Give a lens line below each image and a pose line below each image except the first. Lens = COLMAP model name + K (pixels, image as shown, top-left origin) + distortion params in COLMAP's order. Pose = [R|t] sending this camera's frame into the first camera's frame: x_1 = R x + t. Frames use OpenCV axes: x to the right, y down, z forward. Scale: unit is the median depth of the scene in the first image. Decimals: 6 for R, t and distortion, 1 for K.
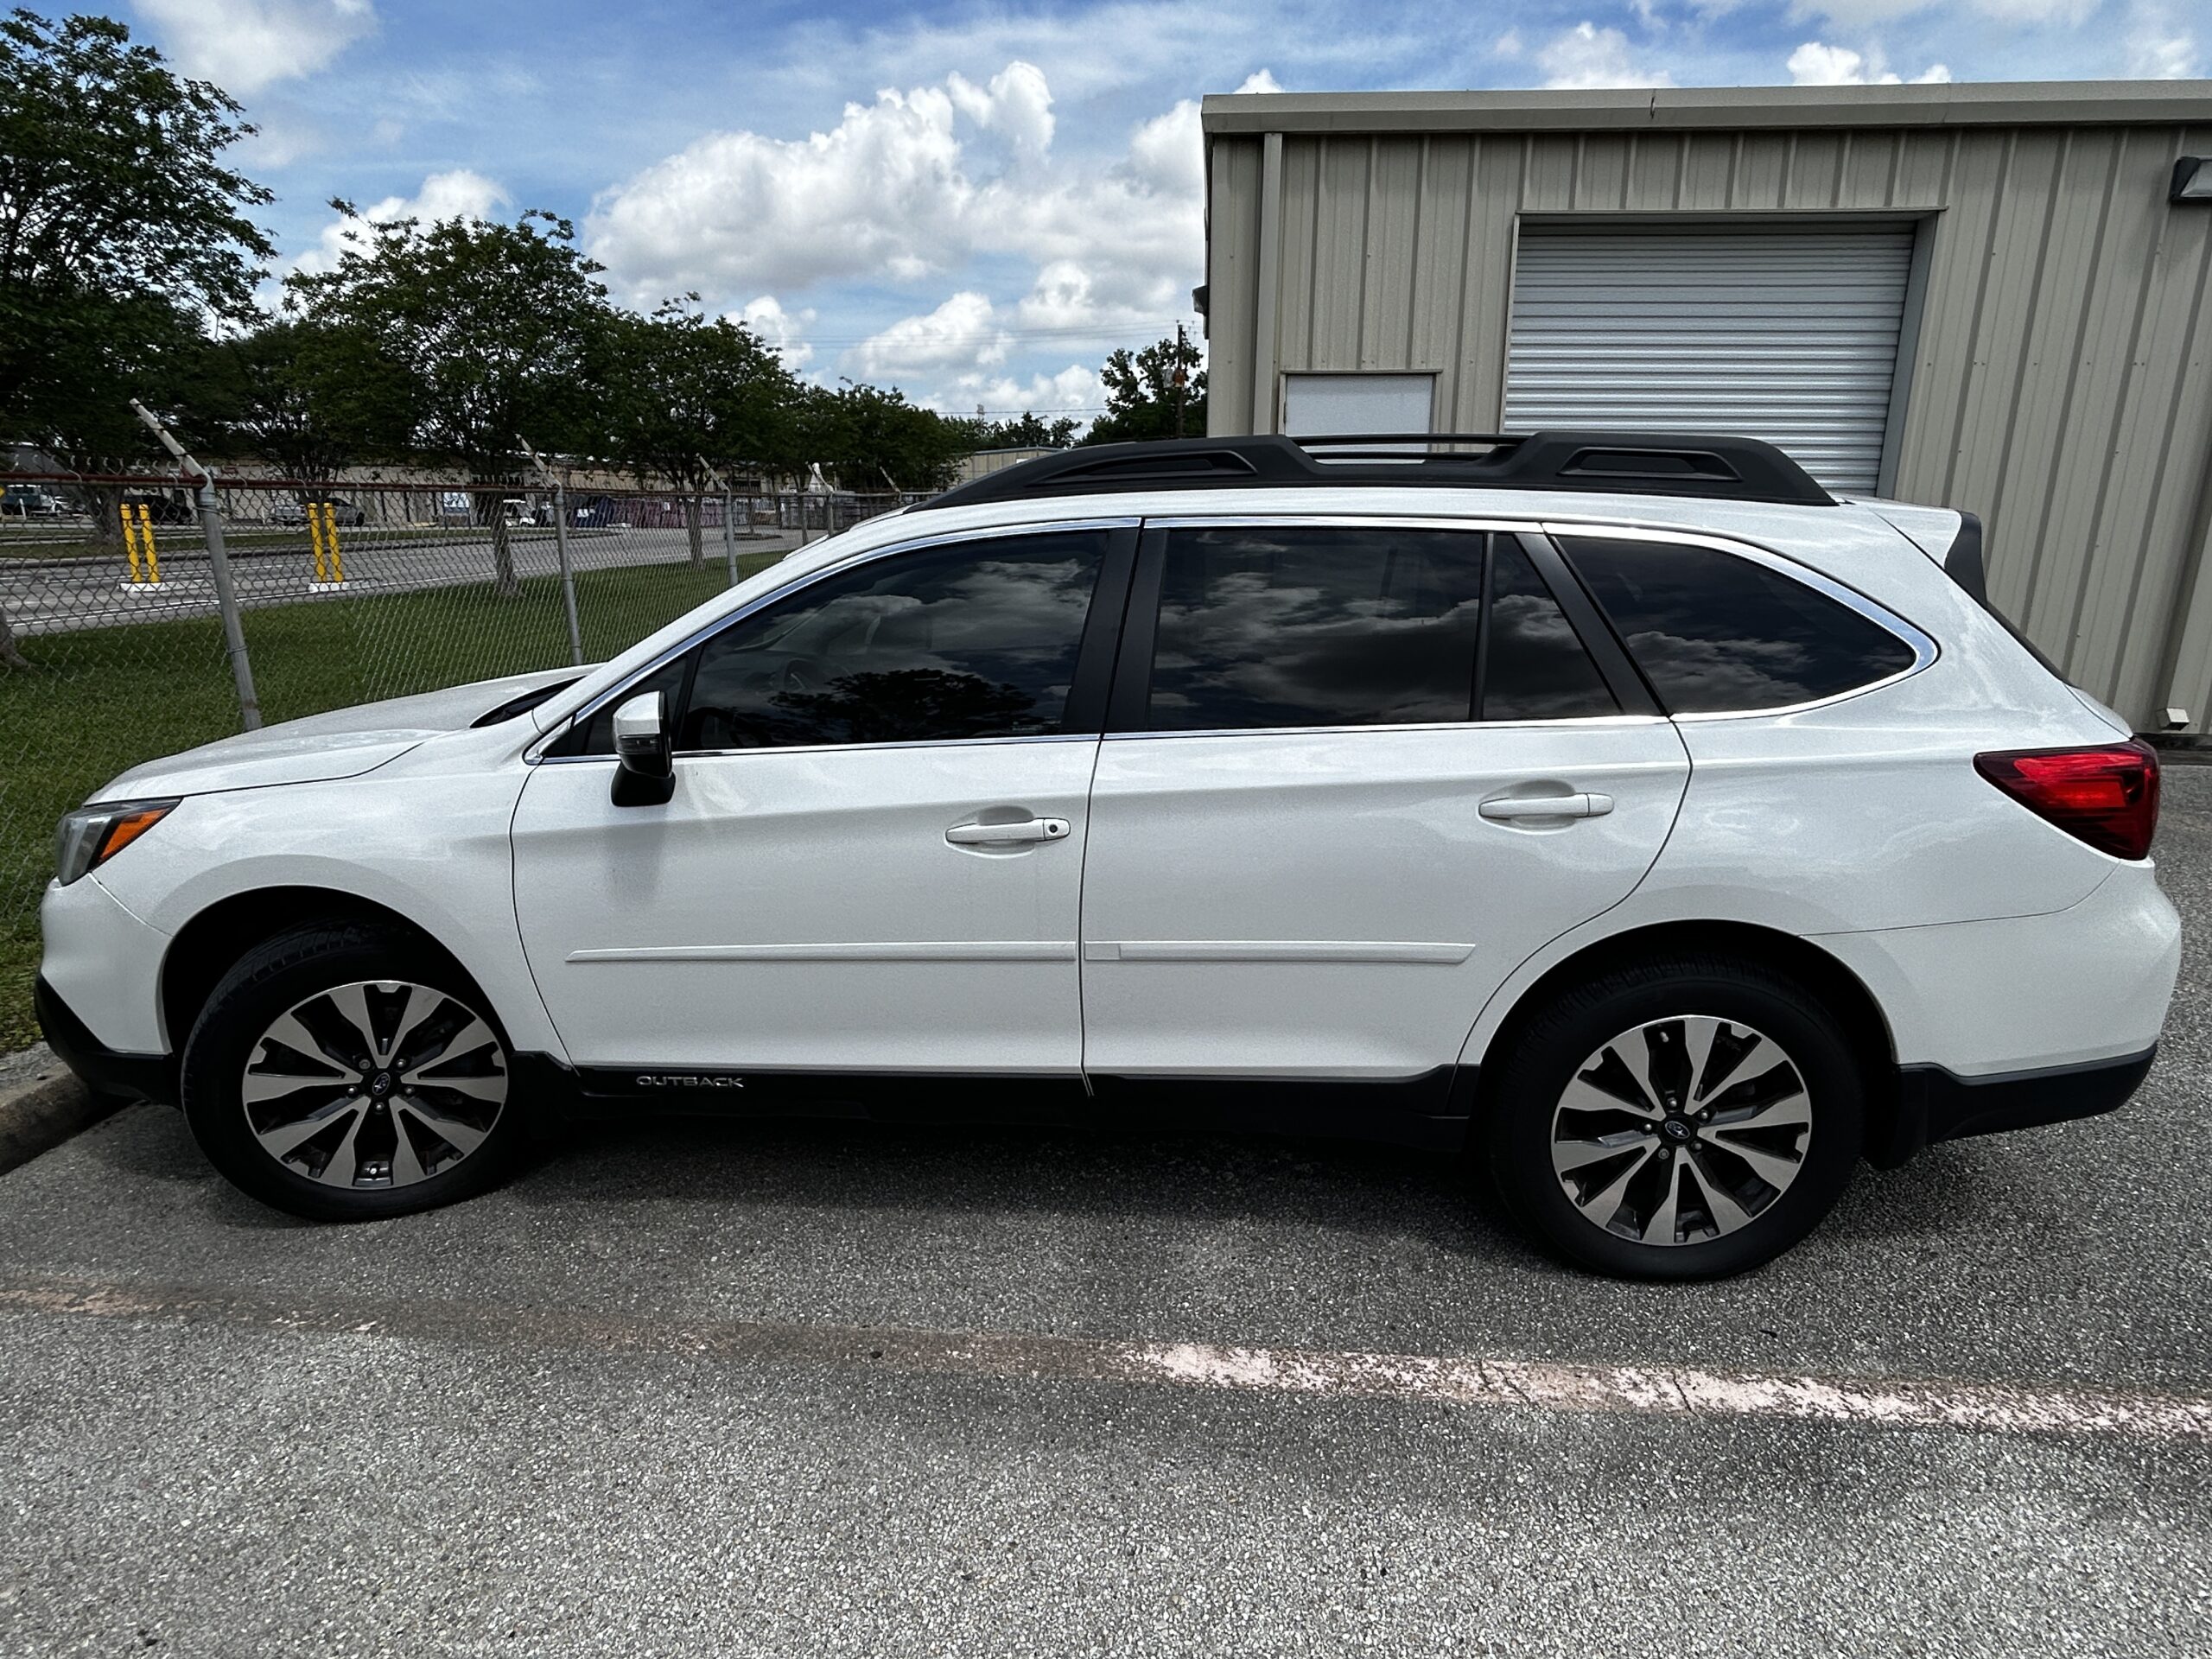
lens RADIAL K [[1230.8, 0, 1102.5], [0, 1230.8, 810.2], [0, 0, 1]] dist [-0.001928, 0.001682]
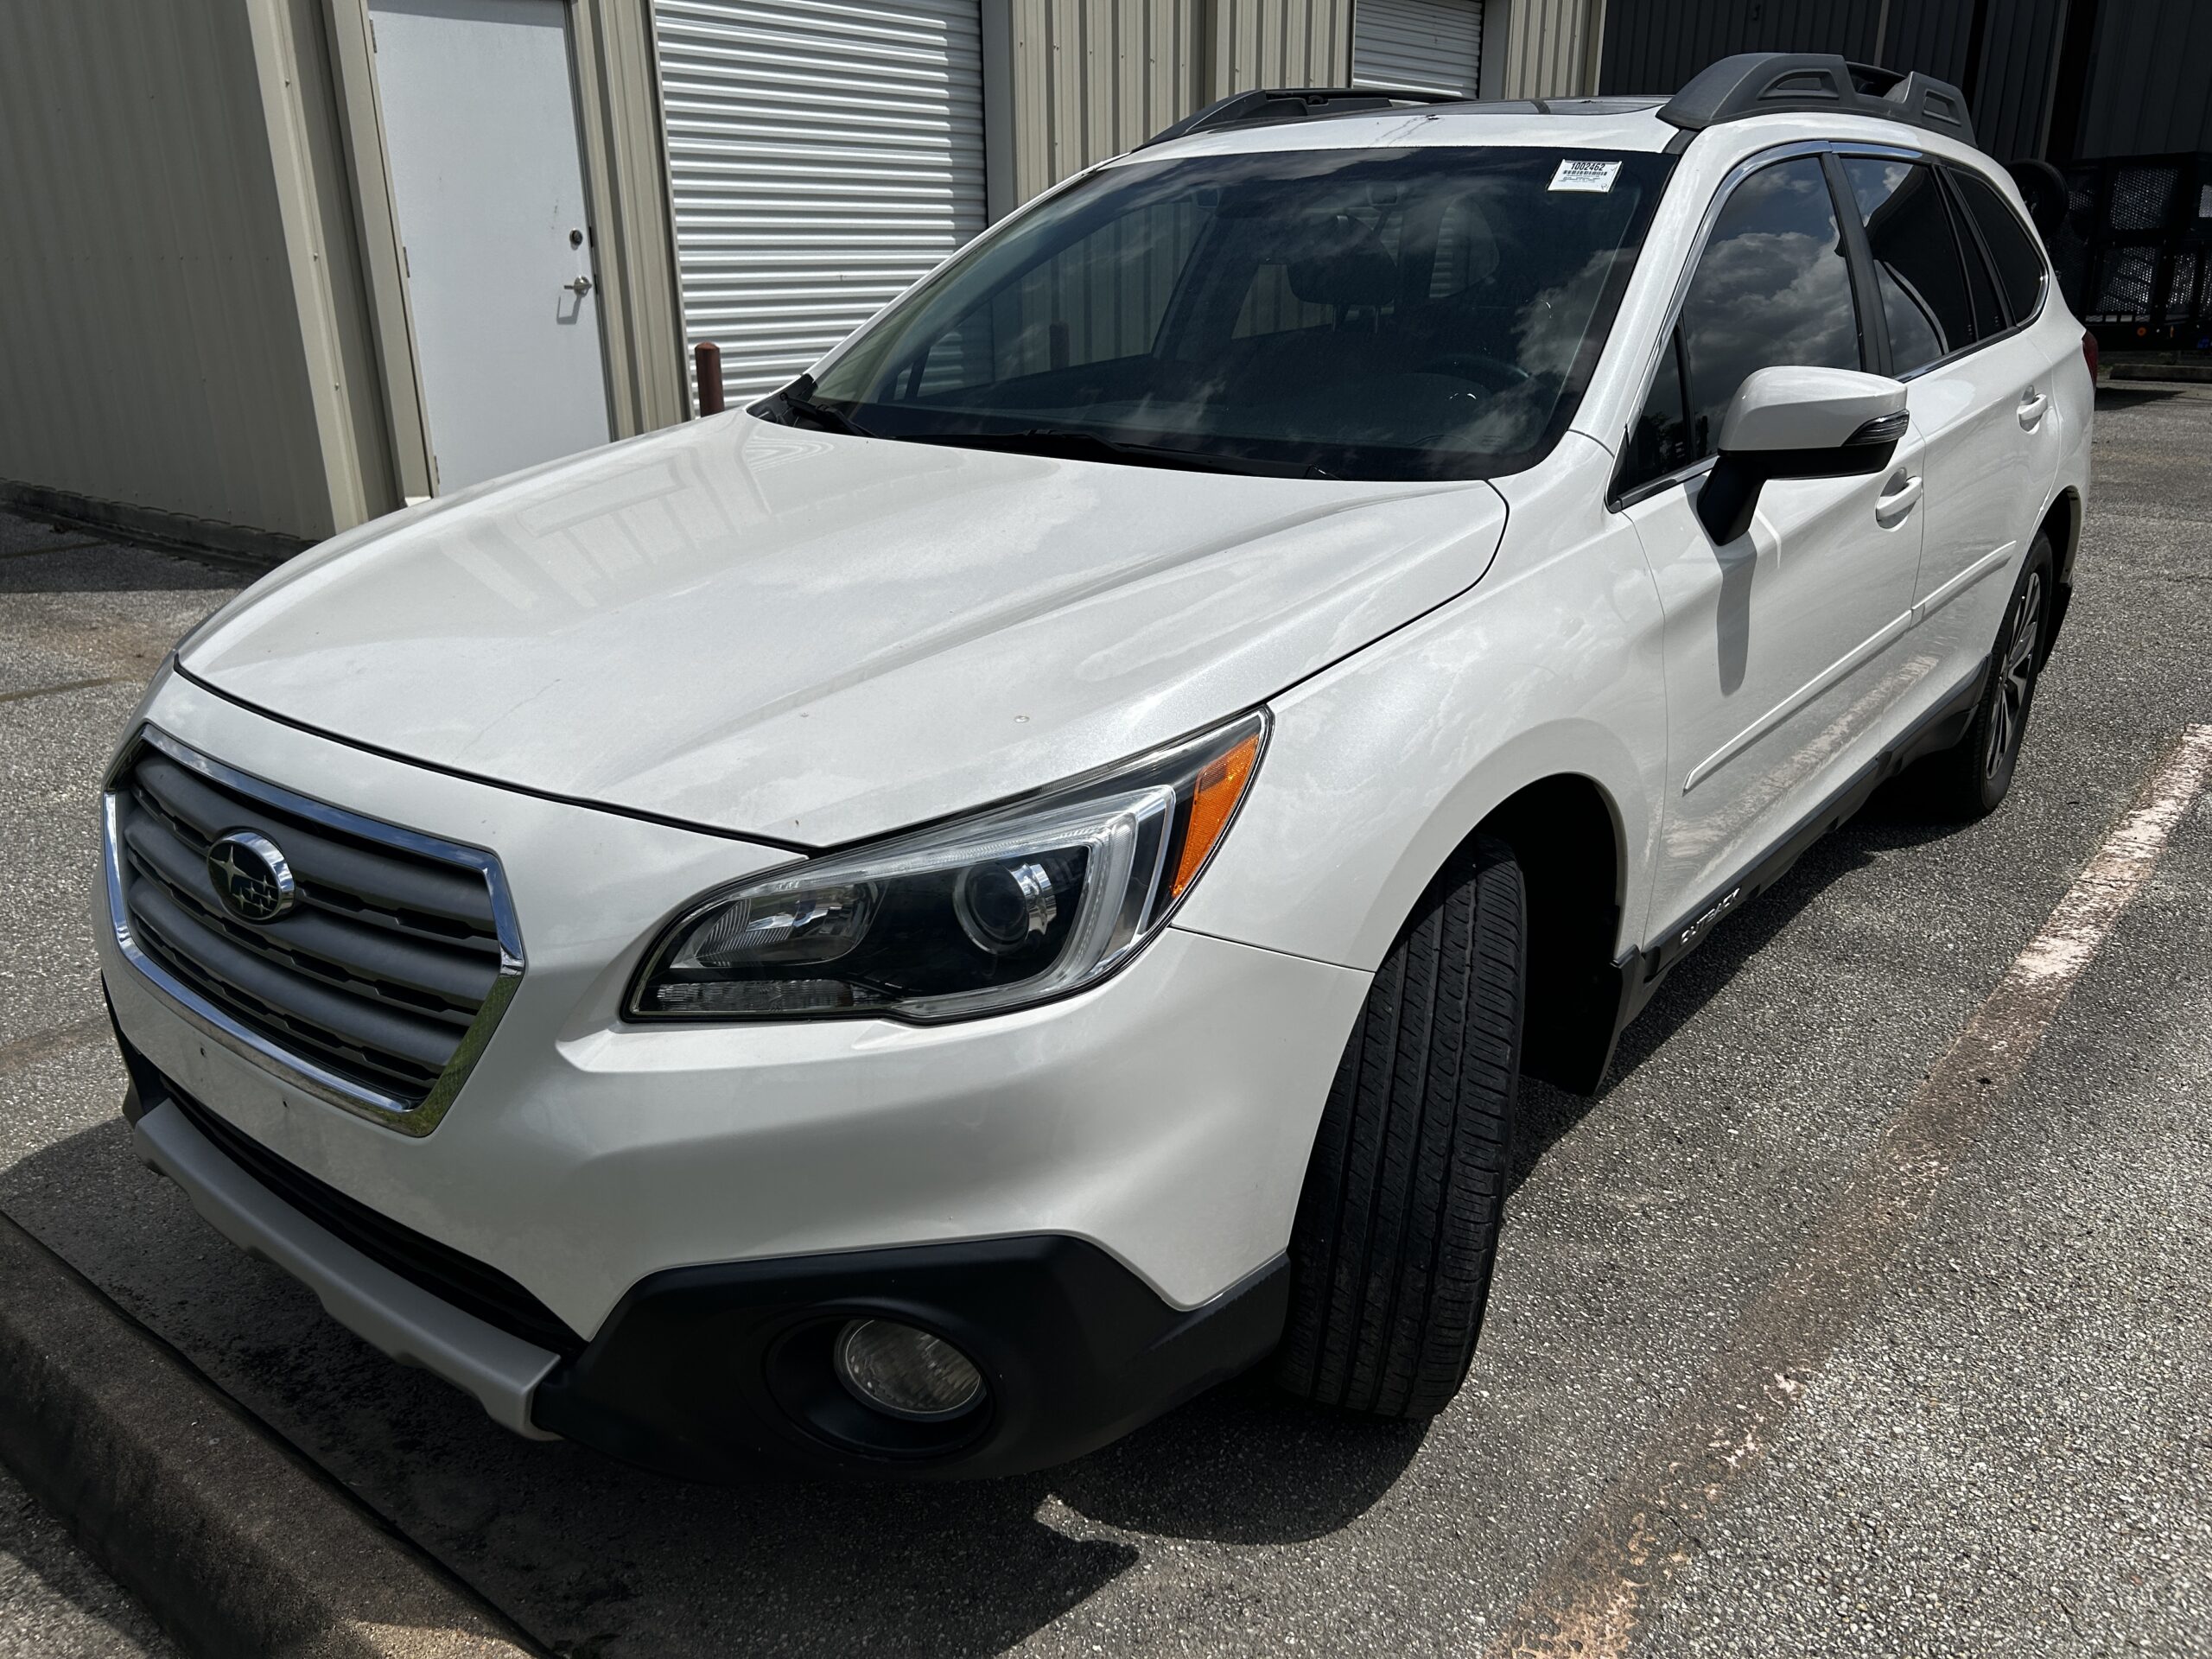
lens RADIAL K [[1662.5, 0, 1100.5], [0, 1662.5, 842.5], [0, 0, 1]] dist [0.066271, -0.079165]
pose [[0.558161, -0.284512, 0.779428, -1.404944], [0.205751, 0.957494, 0.202169, -0.108995], [-0.803817, 0.047525, 0.592975, 0.742945]]
